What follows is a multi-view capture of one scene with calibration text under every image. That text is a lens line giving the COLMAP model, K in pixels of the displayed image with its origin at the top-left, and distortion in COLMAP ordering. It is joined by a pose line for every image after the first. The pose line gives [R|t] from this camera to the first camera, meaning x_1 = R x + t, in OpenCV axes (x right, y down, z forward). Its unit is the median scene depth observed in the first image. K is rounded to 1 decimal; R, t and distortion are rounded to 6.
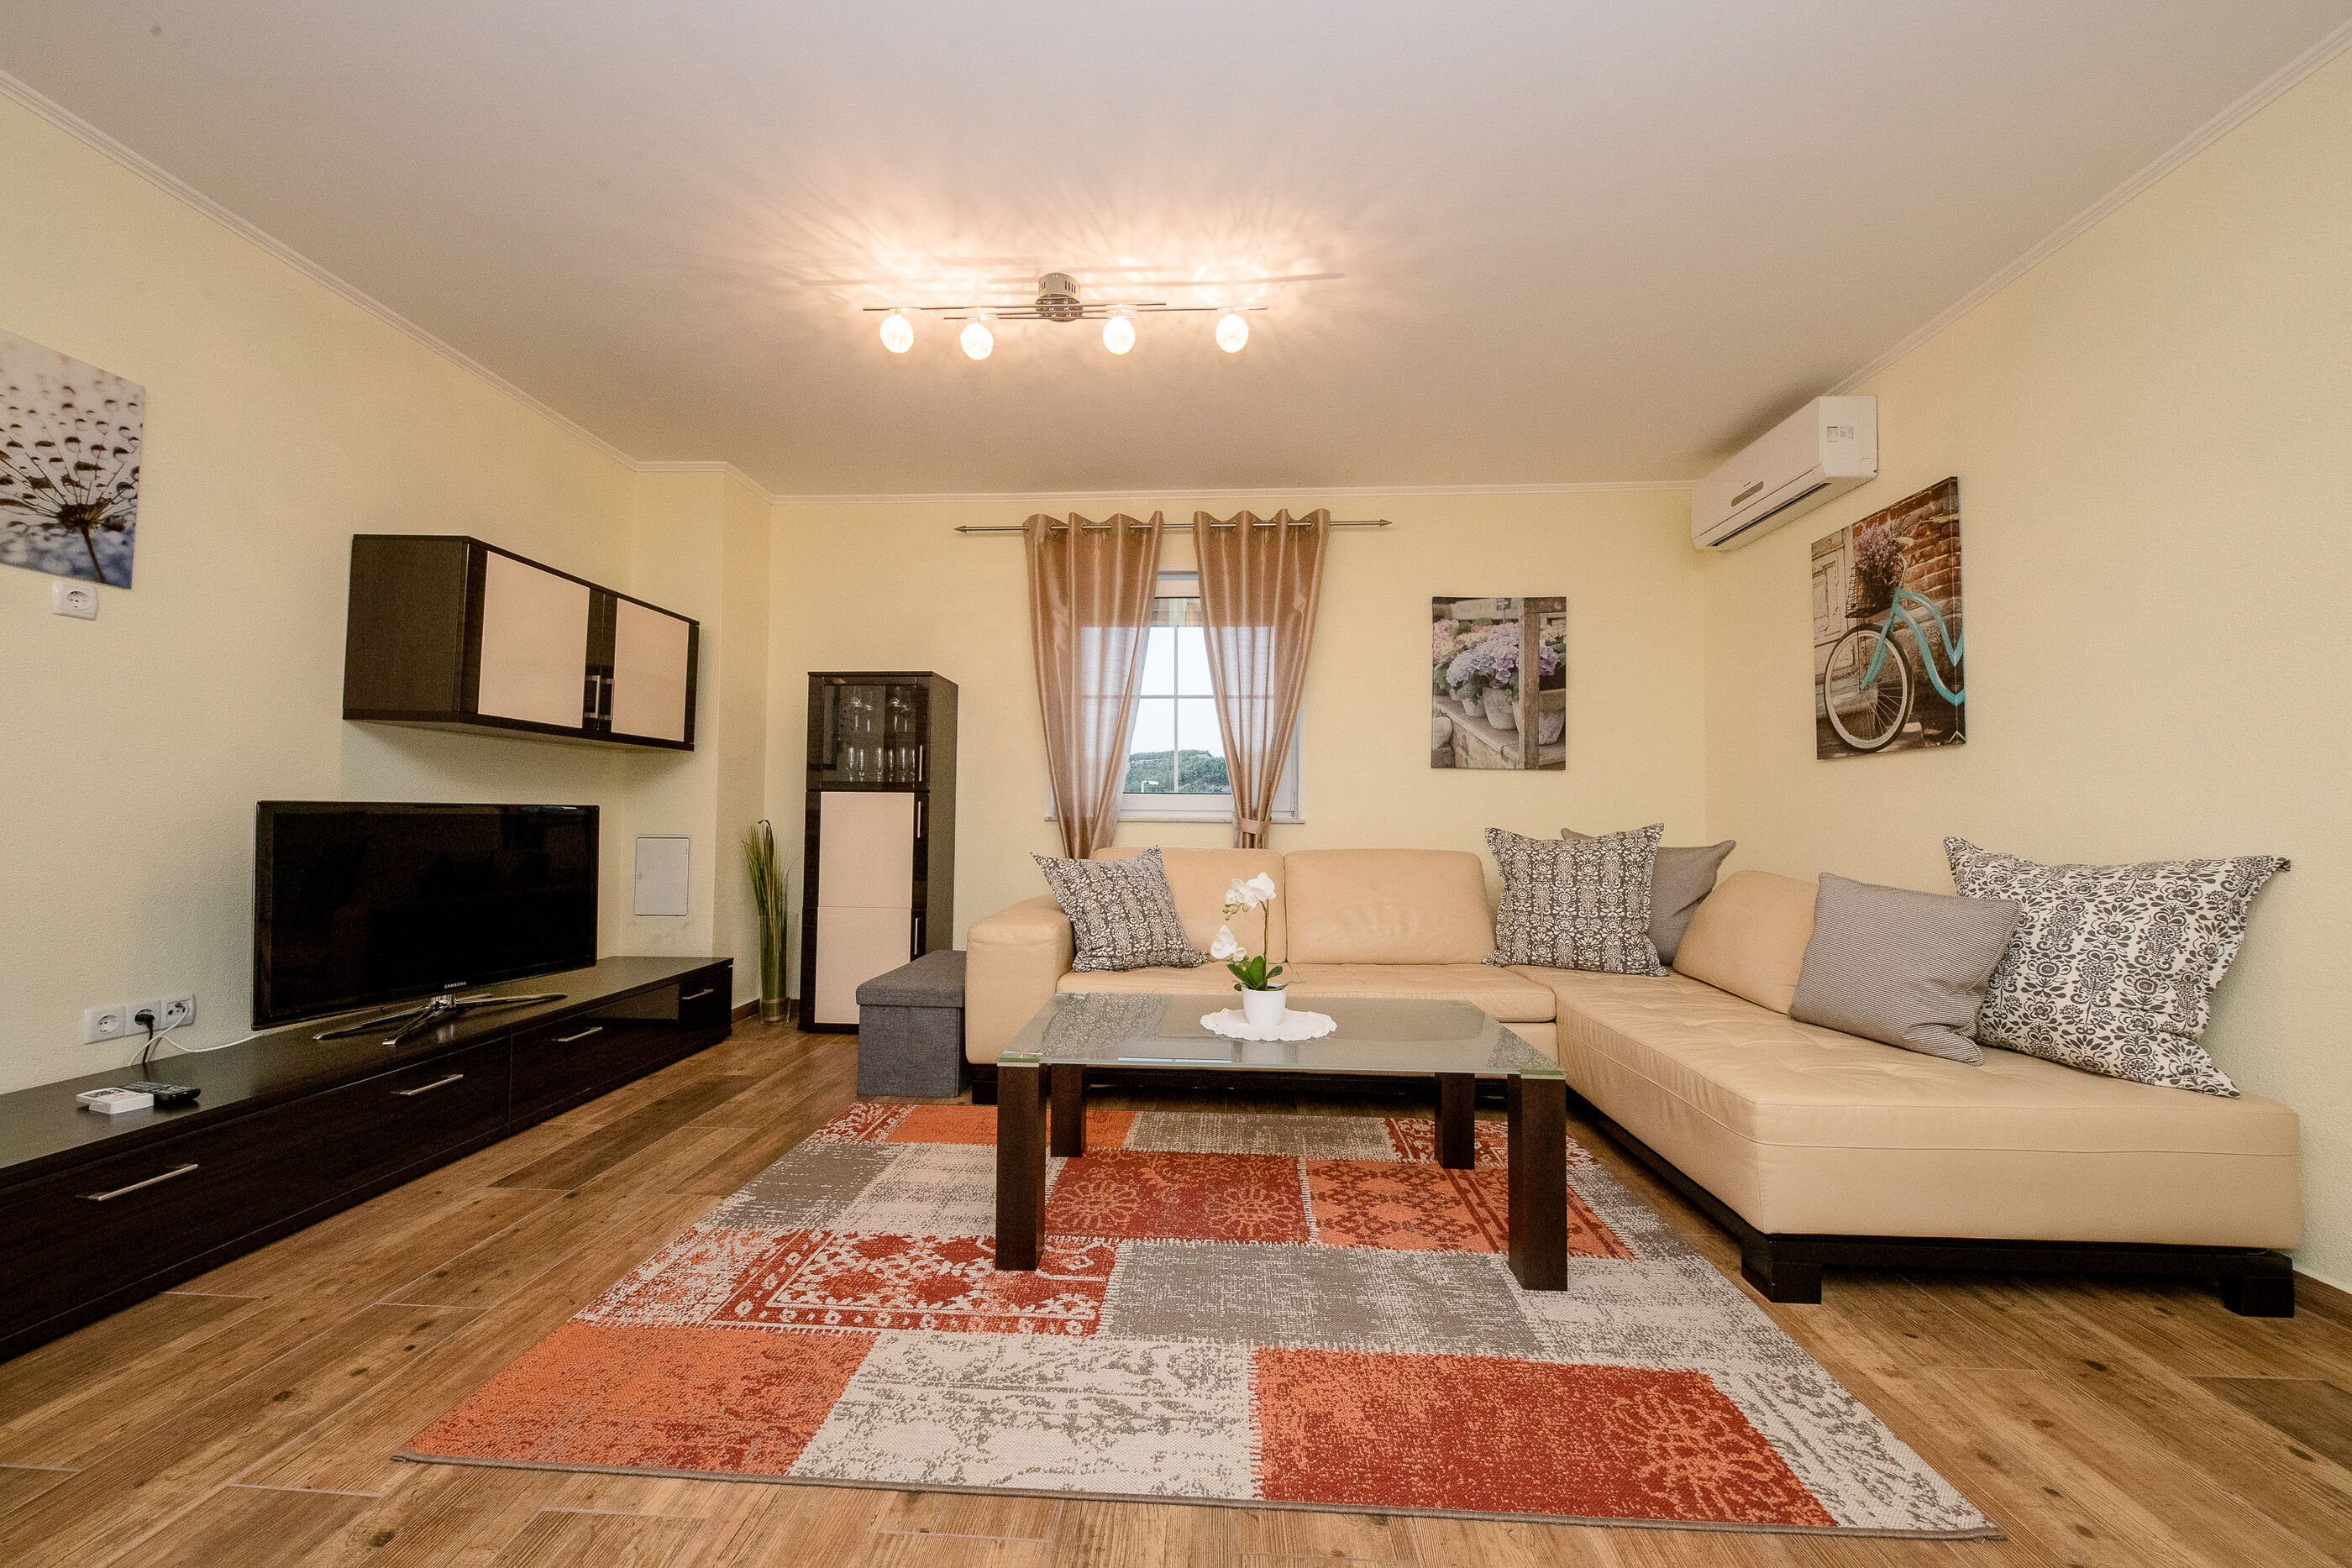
lens RADIAL K [[878.4, 0, 1178.8], [0, 878.4, 787.5], [0, 0, 1]] dist [-0.000237, -0.000177]
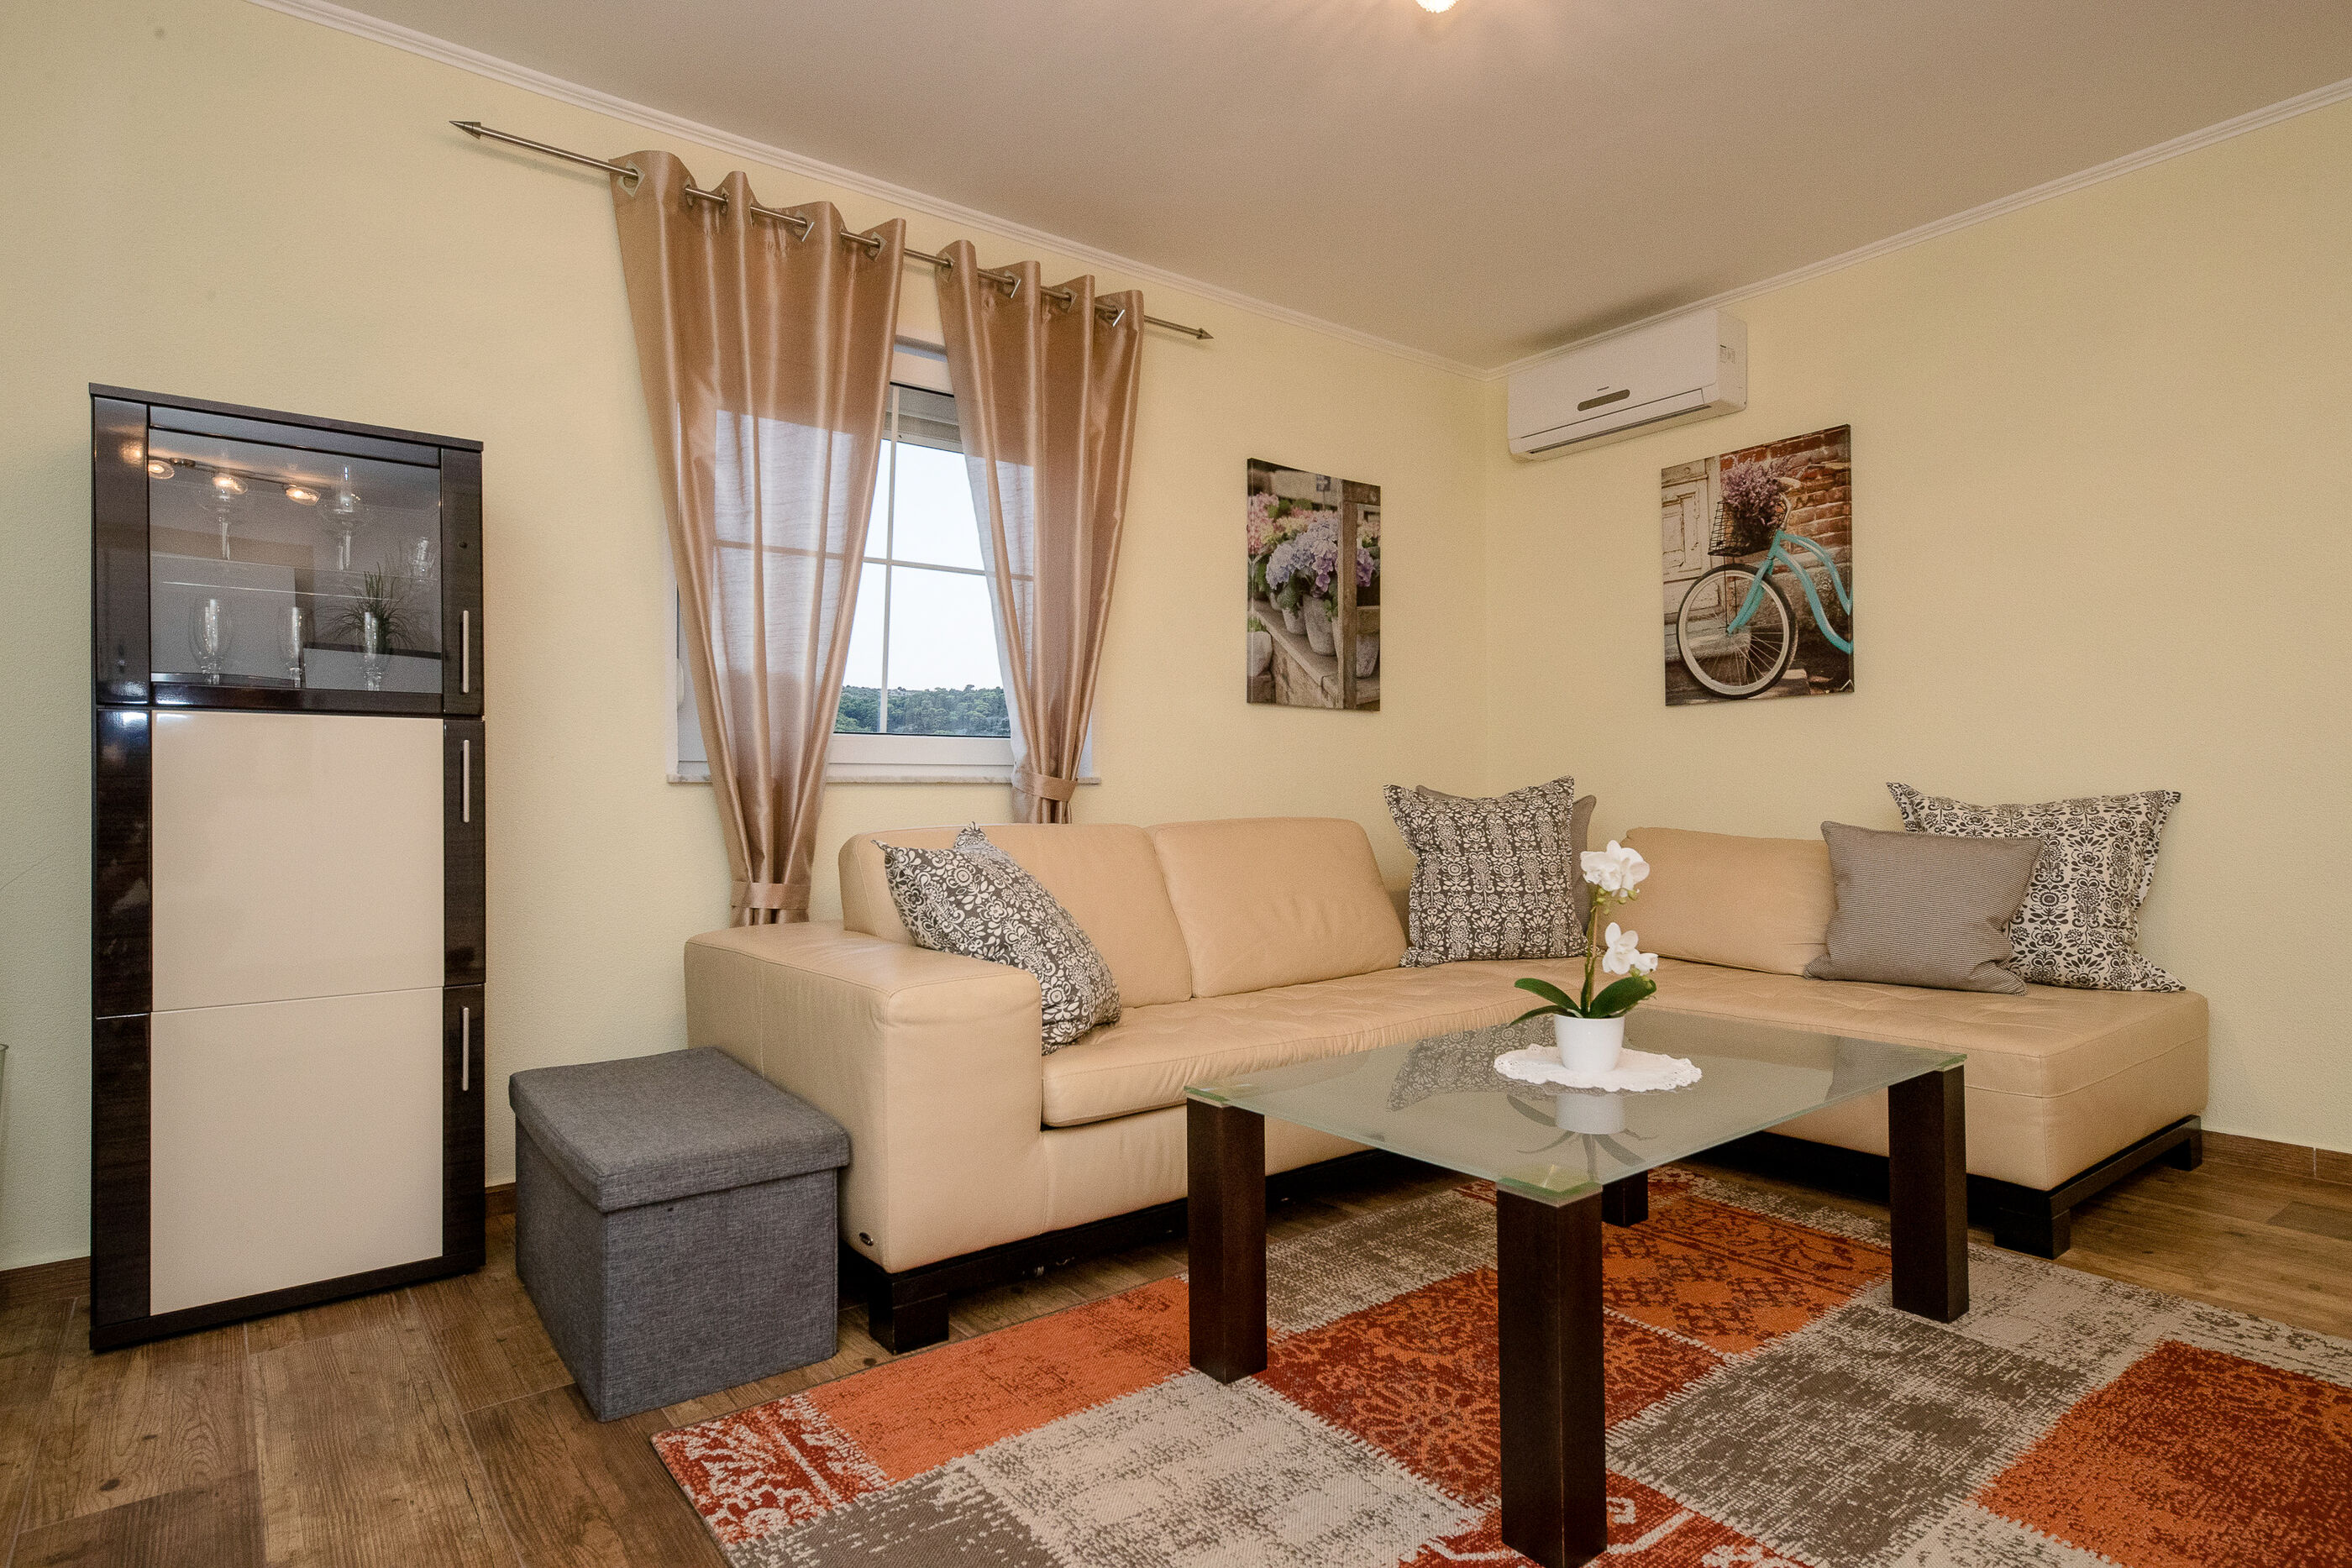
lens RADIAL K [[1272.1, 0, 1182.4], [0, 1272.1, 784.9], [0, 0, 1]] dist [0.006088, 0.003301]
pose [[0.740294, -0.009694, 0.672213, -0.607075], [-0.010048, 0.999625, 0.025481, 0.024842], [-0.672208, -0.025618, 0.739919, 0.388098]]
